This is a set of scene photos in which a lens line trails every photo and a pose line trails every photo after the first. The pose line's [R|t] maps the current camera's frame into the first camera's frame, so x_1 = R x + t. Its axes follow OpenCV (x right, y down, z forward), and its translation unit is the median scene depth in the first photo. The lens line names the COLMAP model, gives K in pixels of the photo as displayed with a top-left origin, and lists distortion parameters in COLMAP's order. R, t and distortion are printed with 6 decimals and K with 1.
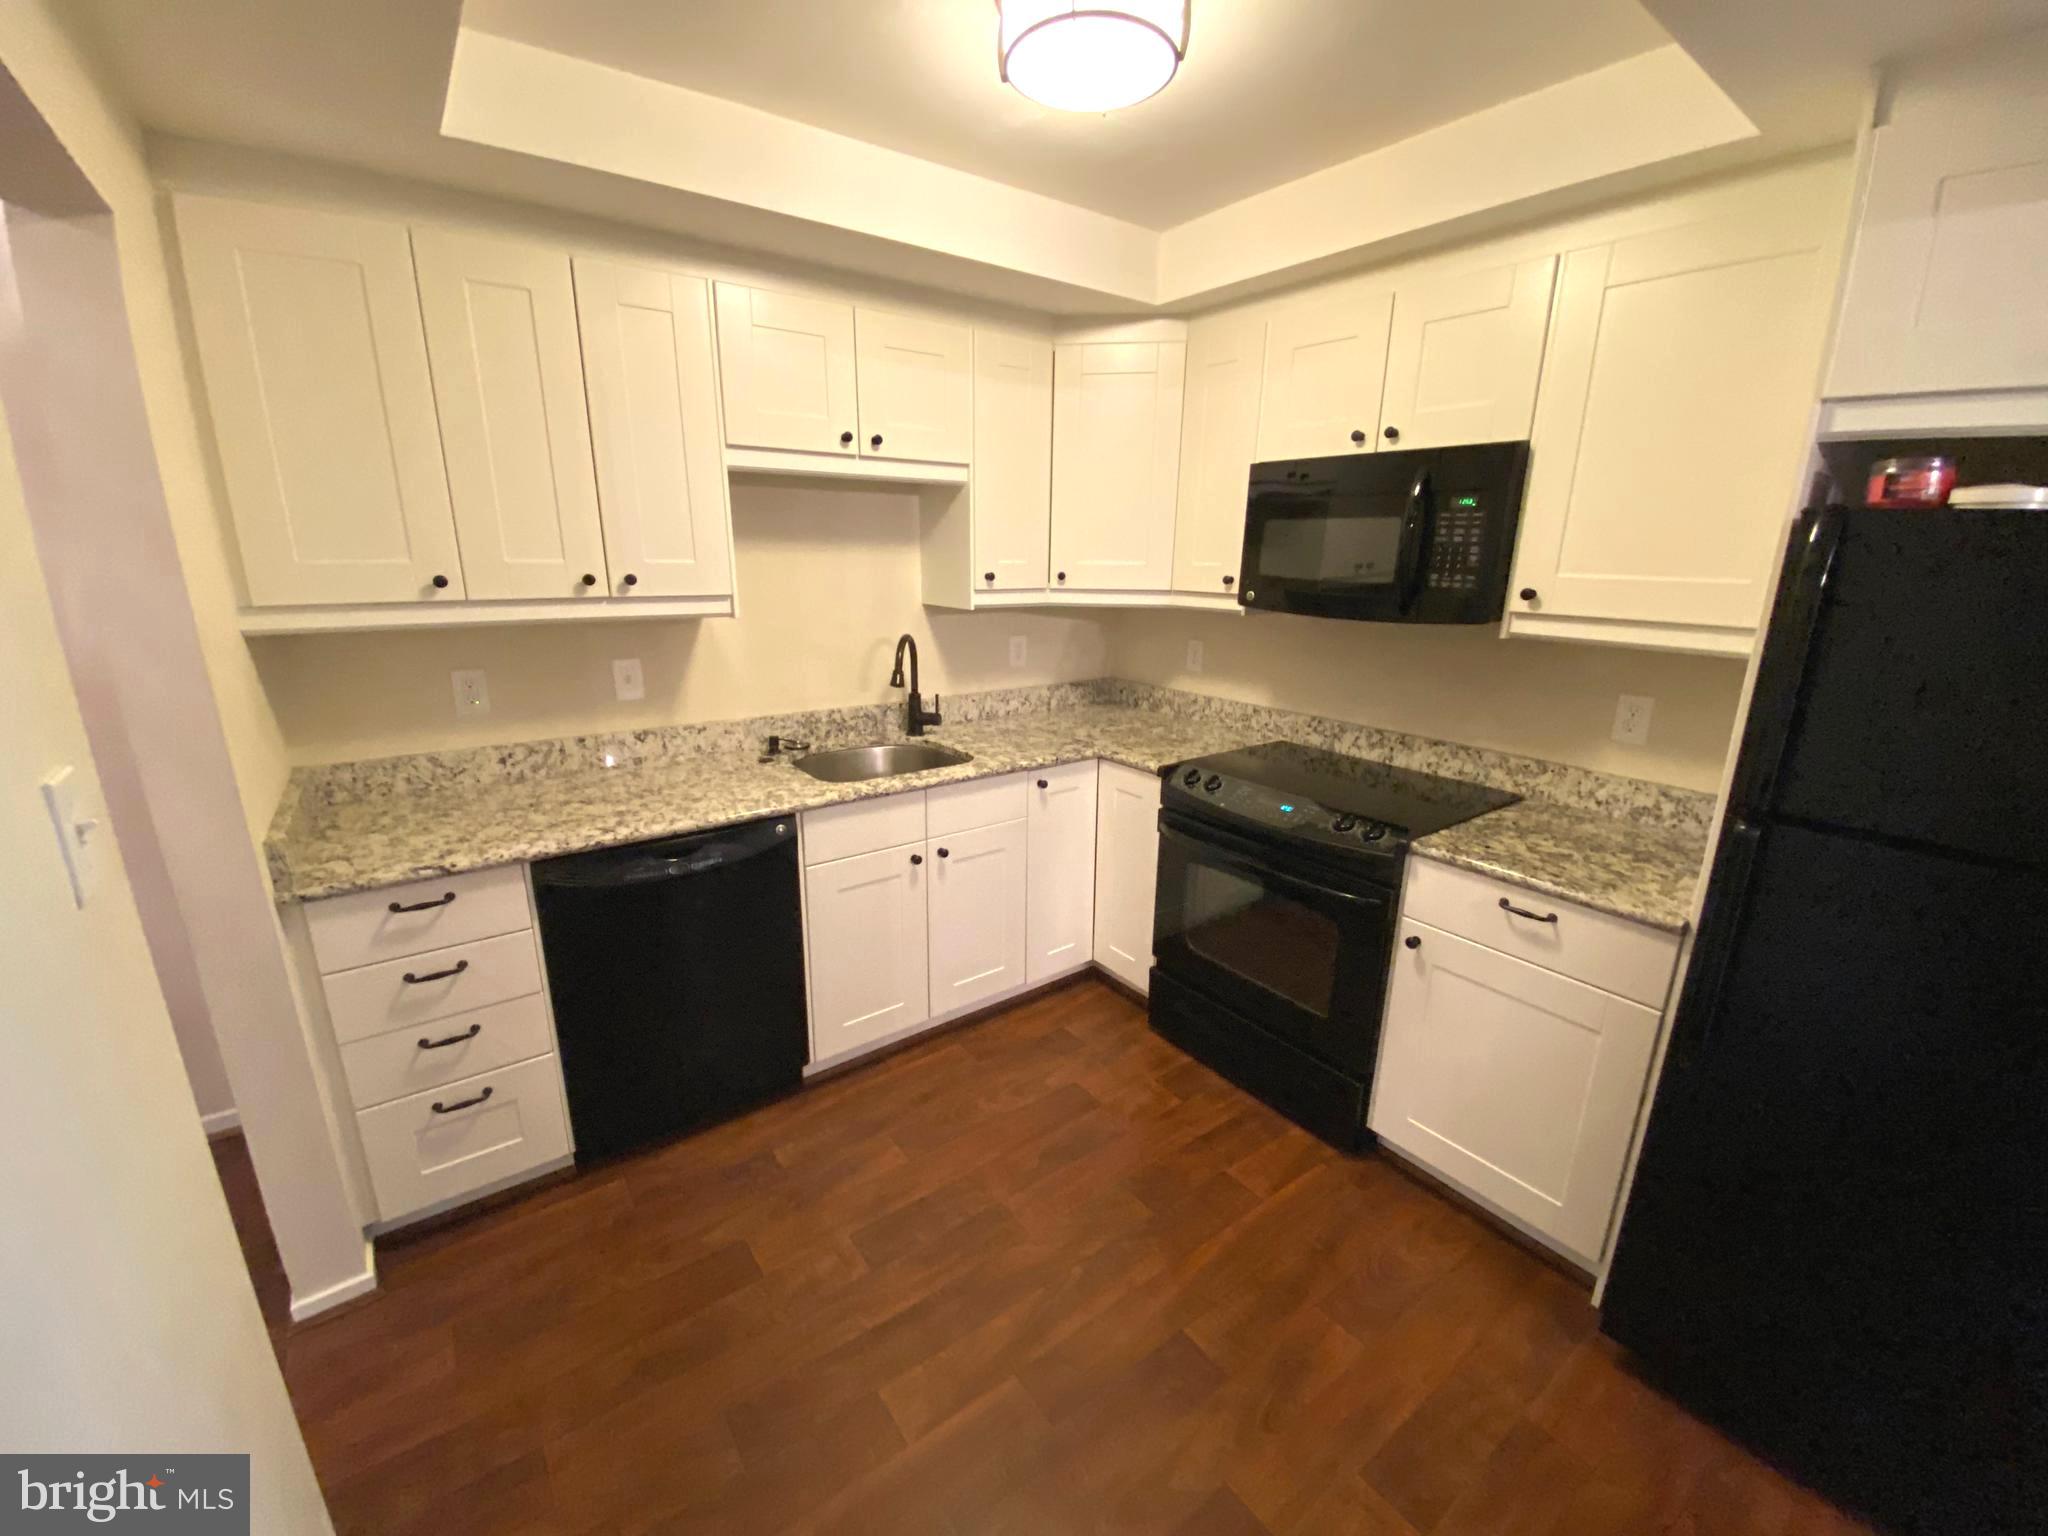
lens RADIAL K [[826.1, 0, 1022.7], [0, 826.1, 783.3], [0, 0, 1]] dist [0.015964, -0.016544]
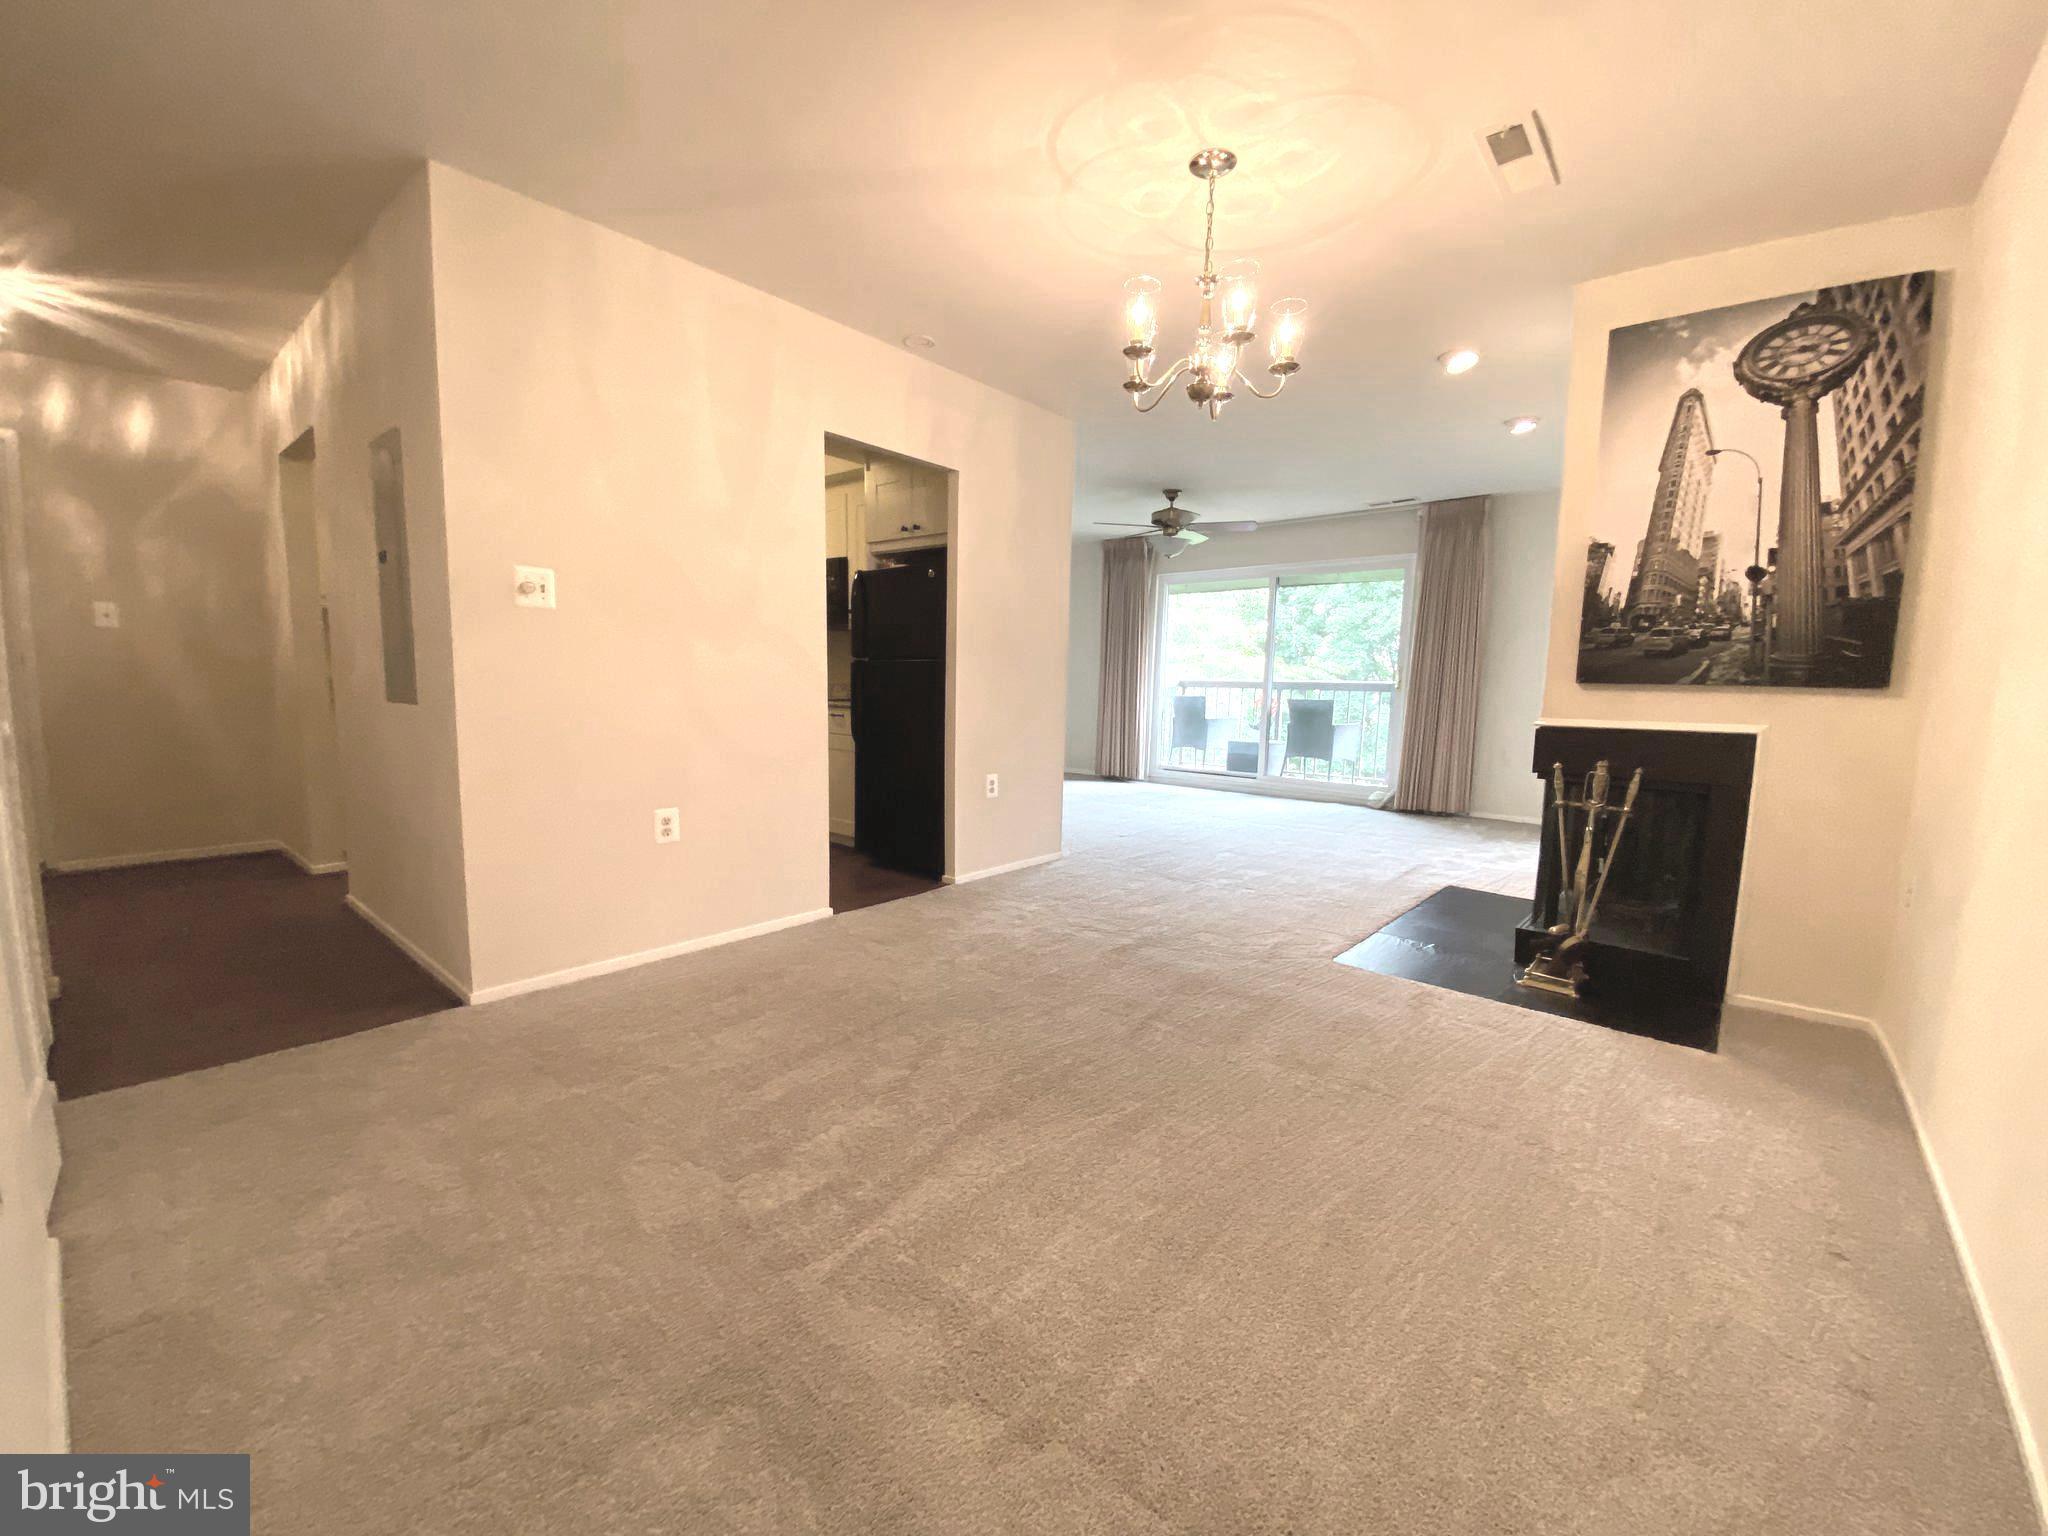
lens RADIAL K [[826.1, 0, 1019.7], [0, 826.1, 769.3], [0, 0, 1]] dist [0.015964, -0.016544]
pose [[0.975042, -0.017747, 0.221312, 0.447439], [0.054309, 0.985583, -0.160238, 0.624372], [-0.215278, 0.168258, 0.961948, -1.371863]]
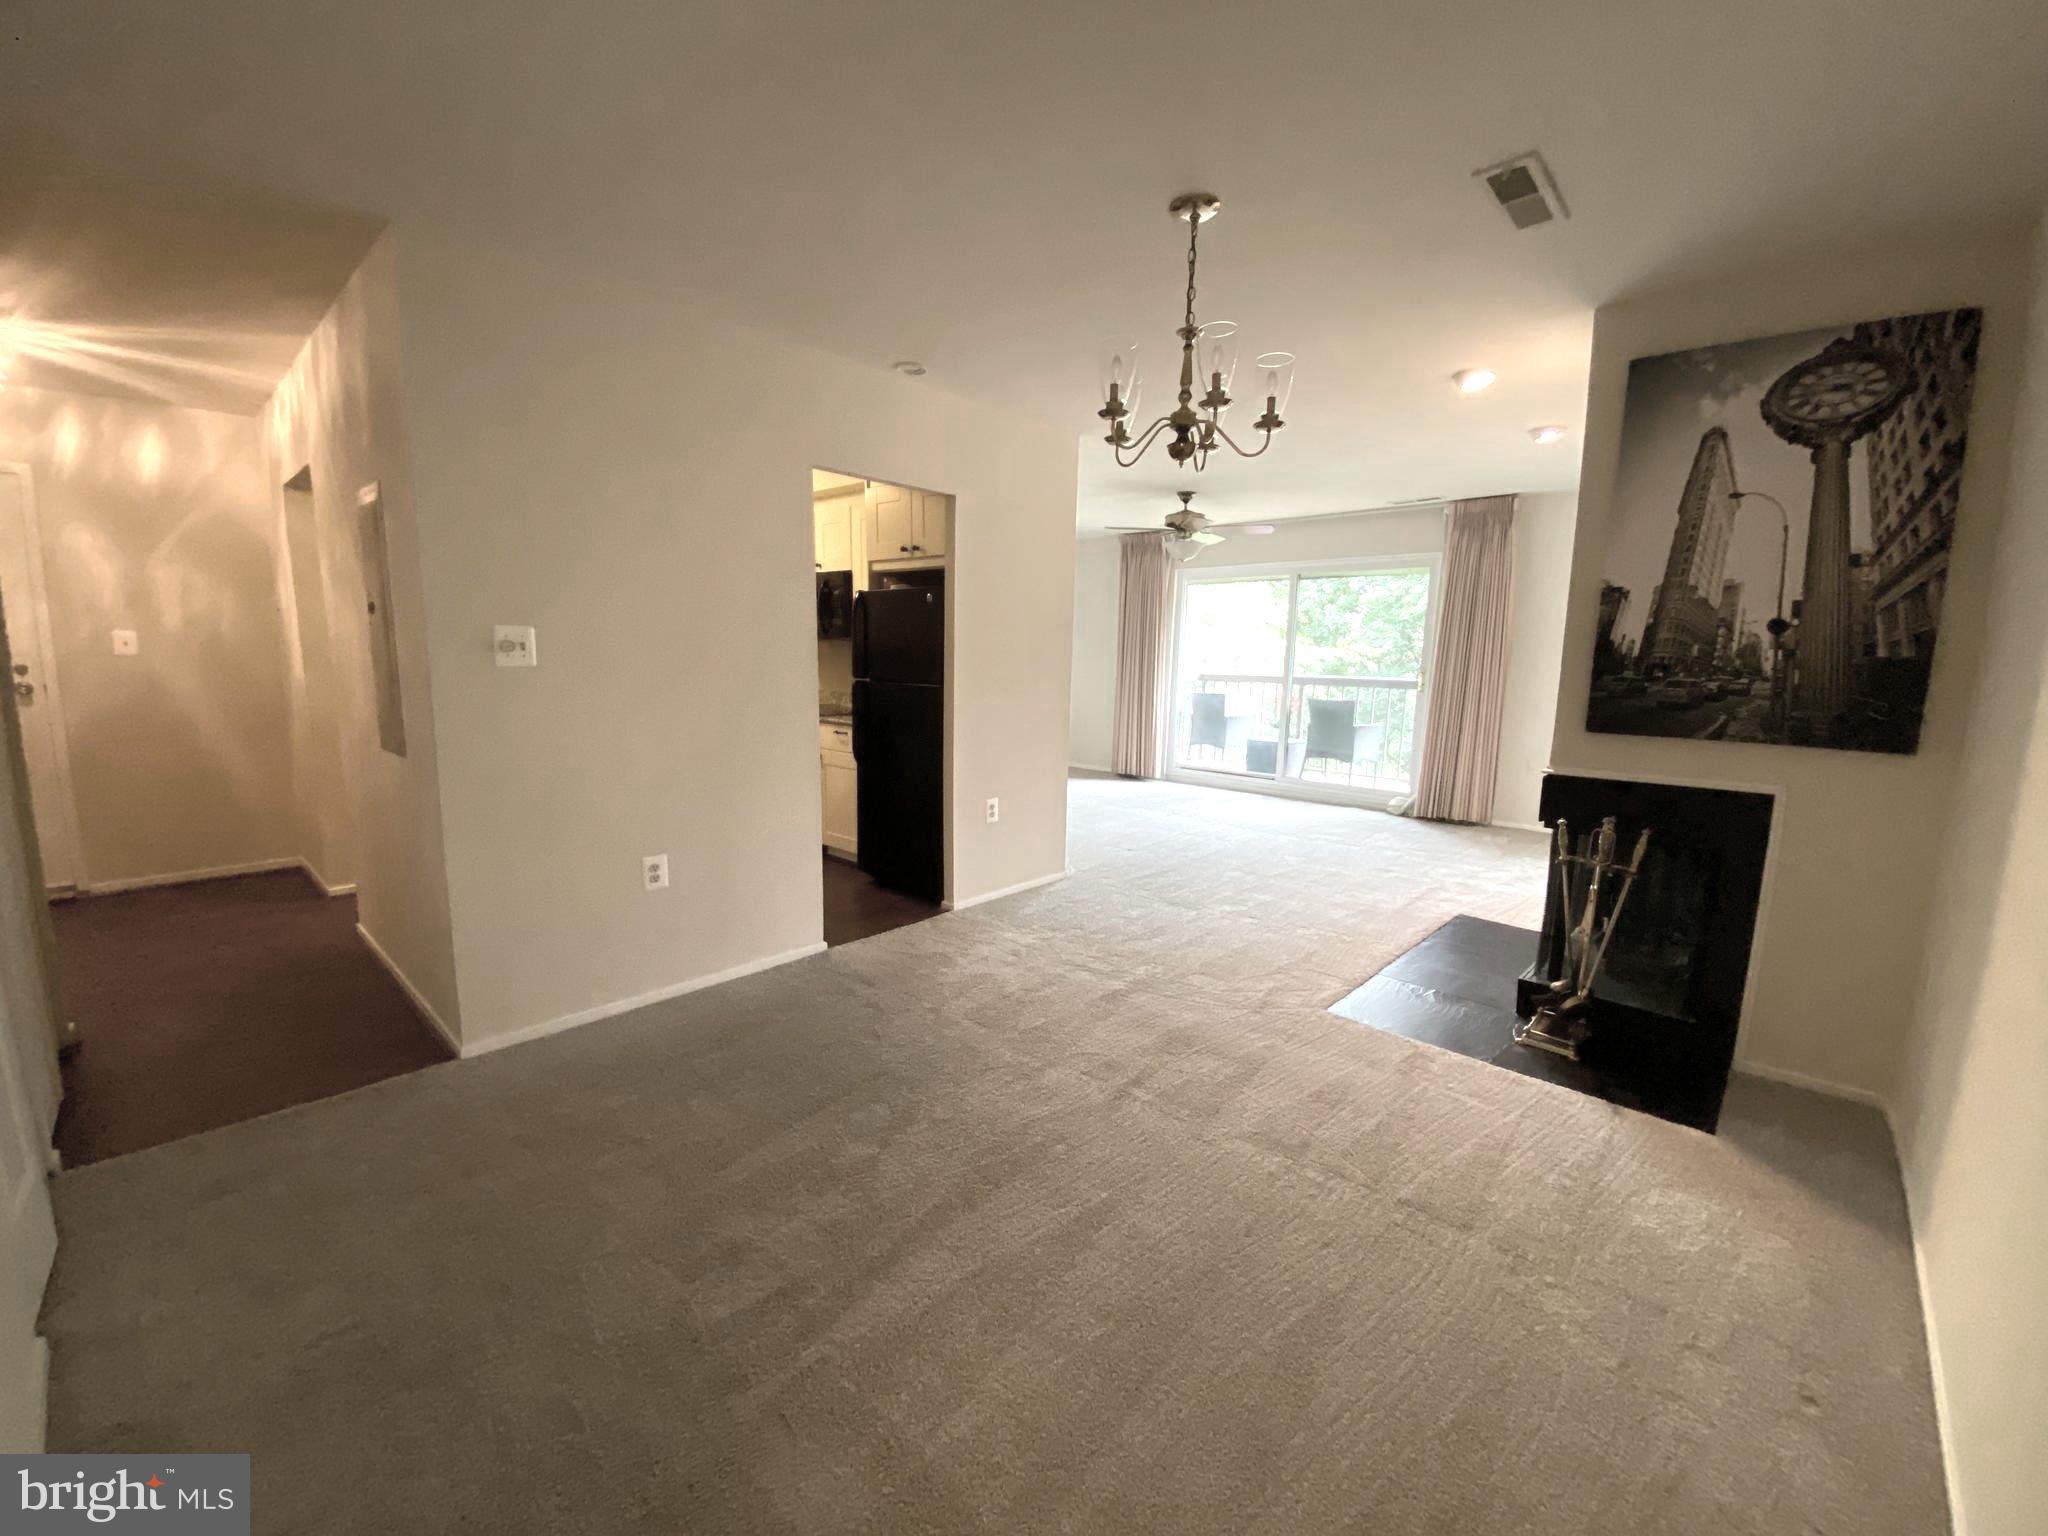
lens RADIAL K [[826.1, 0, 1020.5], [0, 826.1, 770.1], [0, 0, 1]] dist [0.015964, -0.016544]
pose [[0.982413, -0.022437, 0.185366, 0.520687], [0.046701, 0.990727, -0.127586, 0.507240], [-0.180784, 0.133999, 0.974352, -1.385062]]
